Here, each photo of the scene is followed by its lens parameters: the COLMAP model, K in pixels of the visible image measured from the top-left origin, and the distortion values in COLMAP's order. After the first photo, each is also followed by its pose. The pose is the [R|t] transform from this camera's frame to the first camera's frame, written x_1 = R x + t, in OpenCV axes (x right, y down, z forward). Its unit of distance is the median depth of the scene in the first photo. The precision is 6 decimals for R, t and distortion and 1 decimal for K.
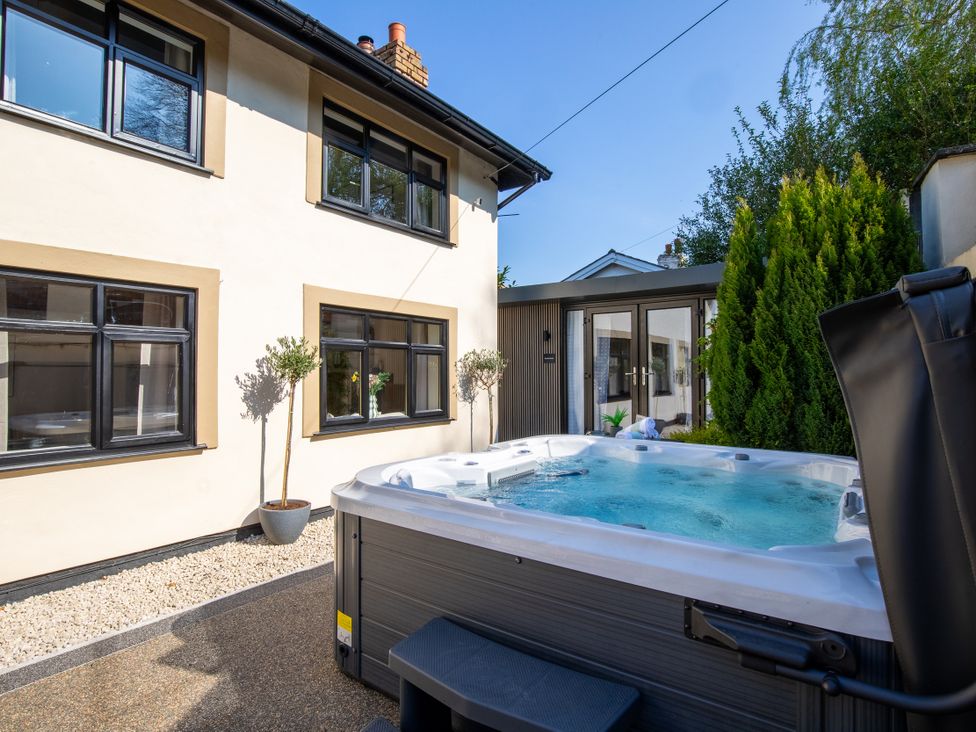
lens RADIAL K [[505.4, 0, 493.2], [0, 505.4, 363.1], [0, 0, 1]] dist [-0.034994, 0.005328]
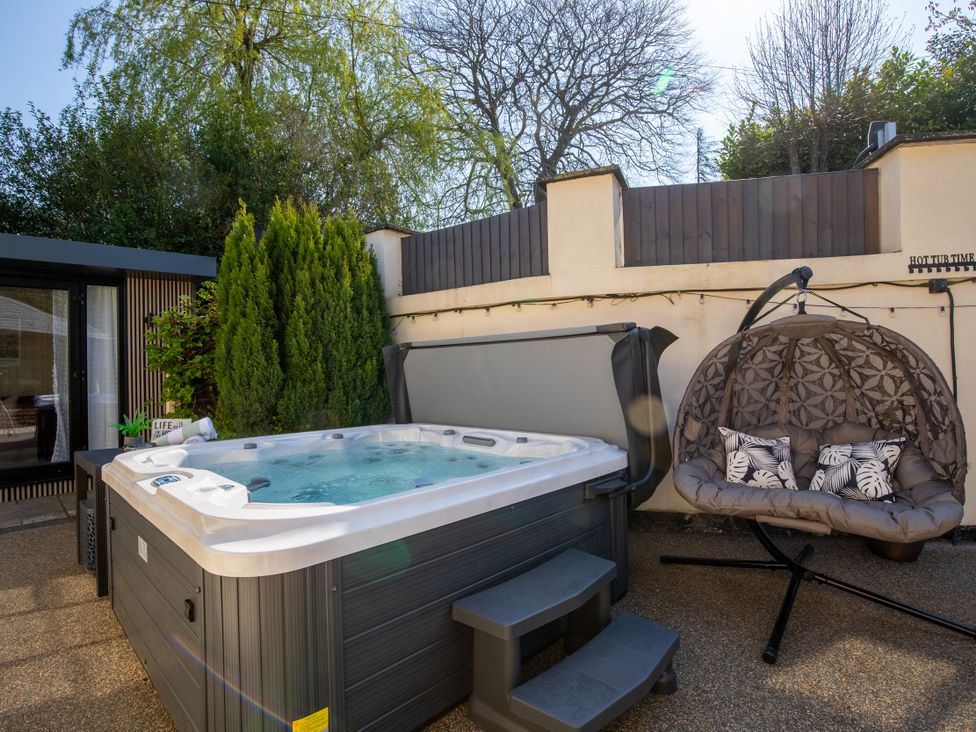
lens RADIAL K [[505.4, 0, 493.2], [0, 505.4, 363.1], [0, 0, 1]] dist [-0.034994, 0.005328]
pose [[0.145825, 0.004044, 0.989302, -0.459198], [-0.003668, 0.999987, -0.003547, 0.010087], [-0.989304, -0.003111, 0.145838, 0.319609]]
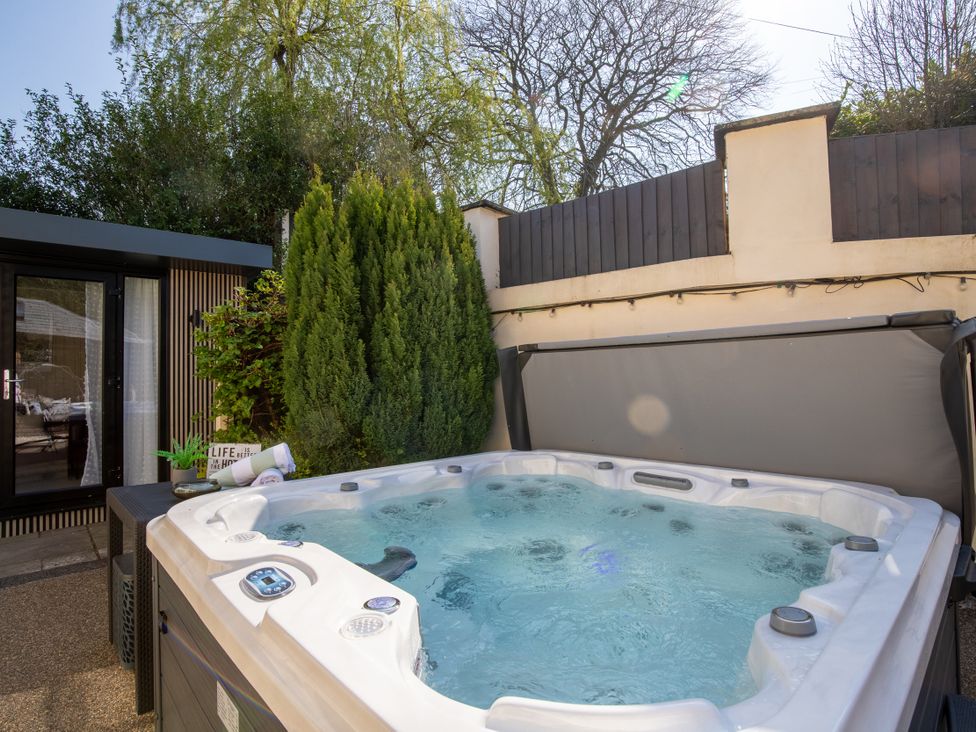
lens RADIAL K [[505.4, 0, 493.2], [0, 505.4, 363.1], [0, 0, 1]] dist [-0.034994, 0.005328]
pose [[0.189750, 0.020988, 0.981608, -0.264603], [-0.009728, 0.999763, -0.019495, 0.011008], [-0.981784, -0.005850, 0.189909, 0.539664]]
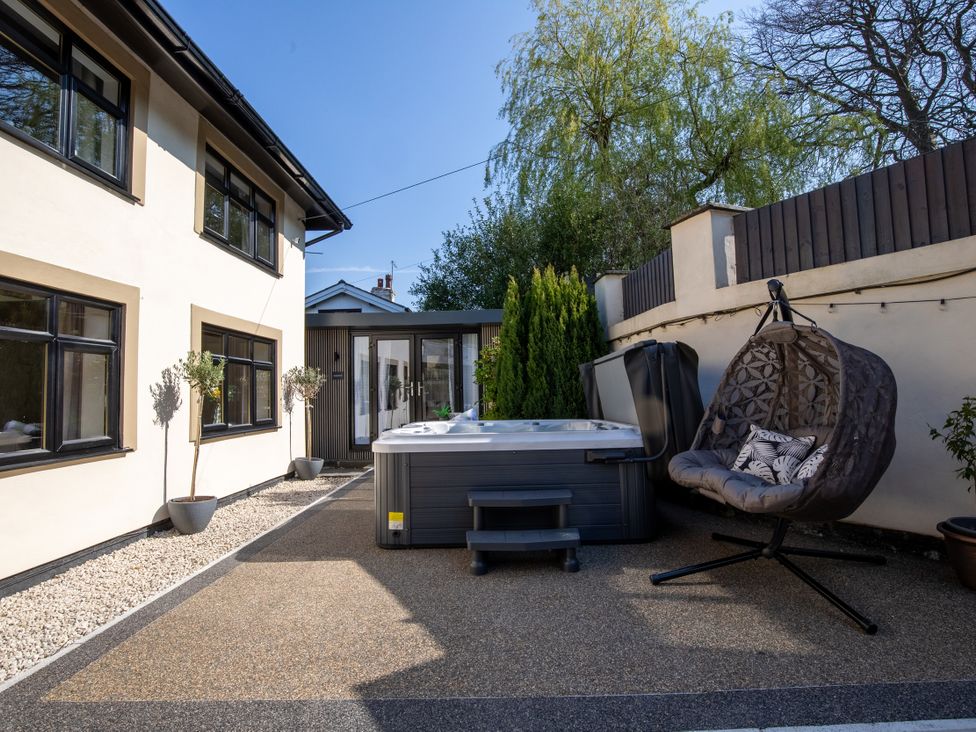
lens RADIAL K [[505.4, 0, 493.2], [0, 505.4, 363.1], [0, 0, 1]] dist [-0.034994, 0.005328]
pose [[0.814912, 0.018497, 0.579290, -0.512932], [0.008750, 0.998984, -0.044207, 0.030785], [-0.579519, 0.041093, 0.813922, -0.317030]]
